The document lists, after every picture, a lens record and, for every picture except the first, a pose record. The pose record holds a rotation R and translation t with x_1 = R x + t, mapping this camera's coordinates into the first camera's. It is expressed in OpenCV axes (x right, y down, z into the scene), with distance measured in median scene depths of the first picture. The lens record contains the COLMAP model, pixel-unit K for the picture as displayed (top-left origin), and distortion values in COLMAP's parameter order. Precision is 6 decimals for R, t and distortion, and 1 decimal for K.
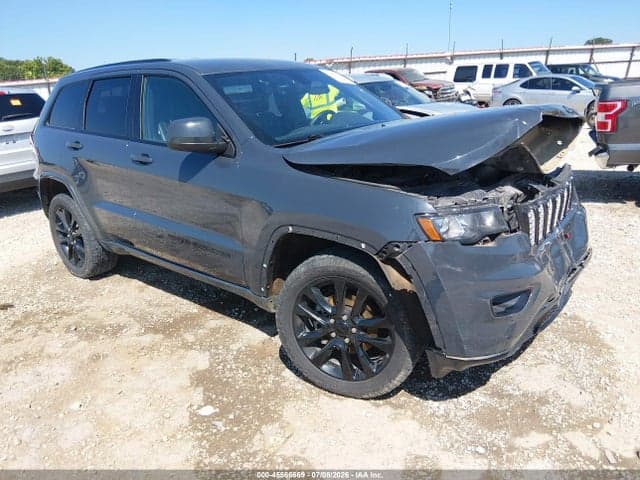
lens RADIAL K [[492.2, 0, 320.0], [0, 492.2, 240.0], [0, 0, 1]] dist [0.105455, -0.157310]
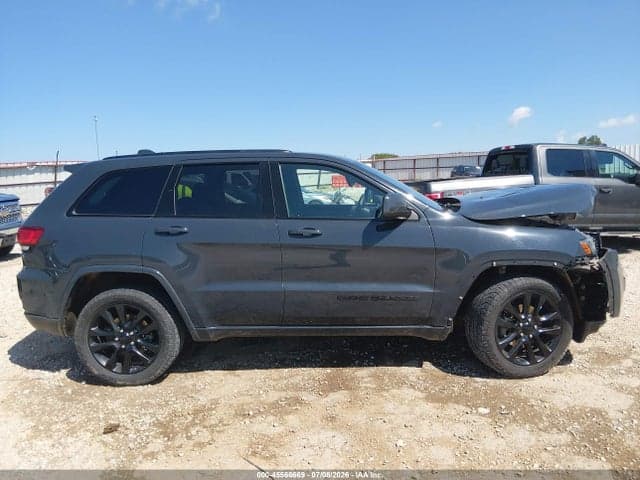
lens RADIAL K [[492.2, 0, 320.0], [0, 492.2, 240.0], [0, 0, 1]] dist [0.105455, -0.157310]
pose [[0.785079, -0.059795, 0.616503, -1.106131], [0.186266, 0.972049, -0.142919, 0.019459], [-0.590725, 0.227036, 0.774273, 0.134906]]
